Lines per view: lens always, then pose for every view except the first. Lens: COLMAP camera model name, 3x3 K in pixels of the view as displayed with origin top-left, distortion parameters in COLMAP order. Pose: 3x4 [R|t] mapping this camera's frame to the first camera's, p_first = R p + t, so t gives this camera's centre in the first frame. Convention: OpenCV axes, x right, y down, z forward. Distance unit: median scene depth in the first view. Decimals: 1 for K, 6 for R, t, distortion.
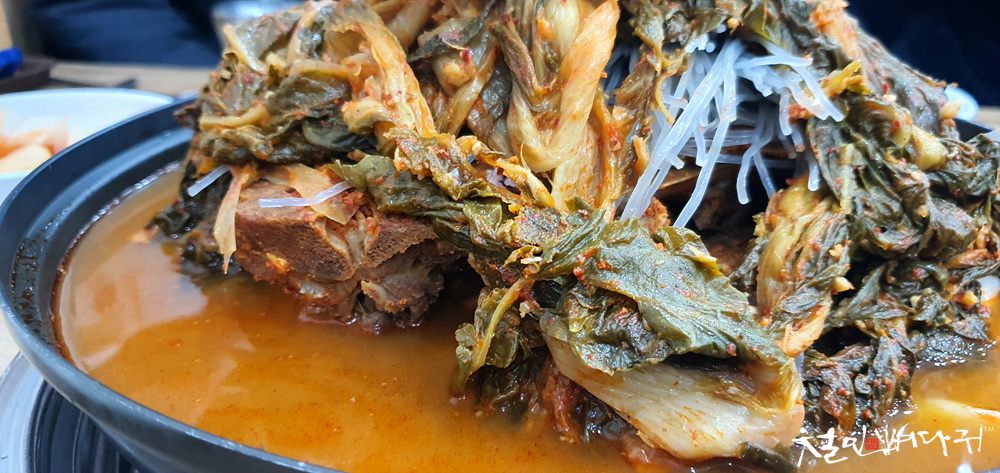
lens RADIAL K [[844.6, 0, 500.0], [0, 844.6, 236.5], [0, 0, 1]] dist [0.051356, -0.391361]
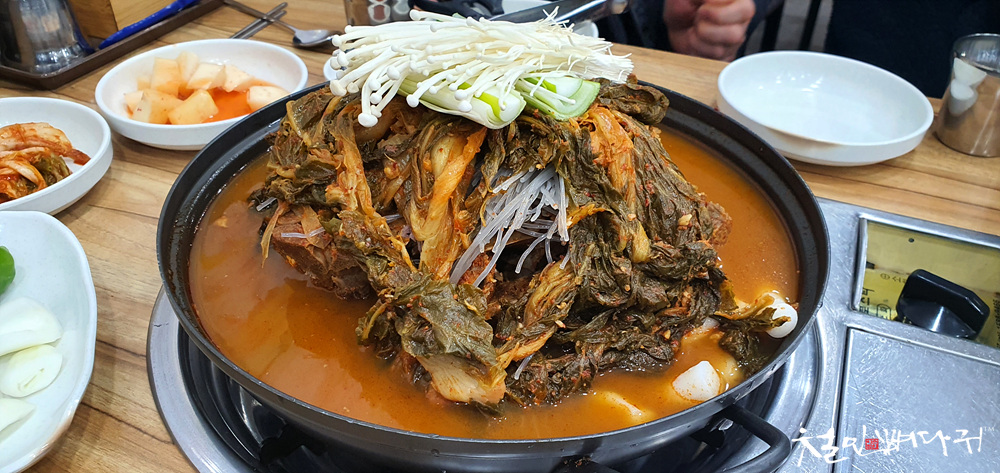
lens RADIAL K [[844.6, 0, 500.0], [0, 844.6, 236.5], [0, 0, 1]] dist [0.051356, -0.391361]
pose [[0.974696, 0.139230, -0.174877, 0.556135], [-0.103396, 0.974426, 0.199507, -0.479631], [0.198182, -0.176378, 0.964165, -0.794132]]
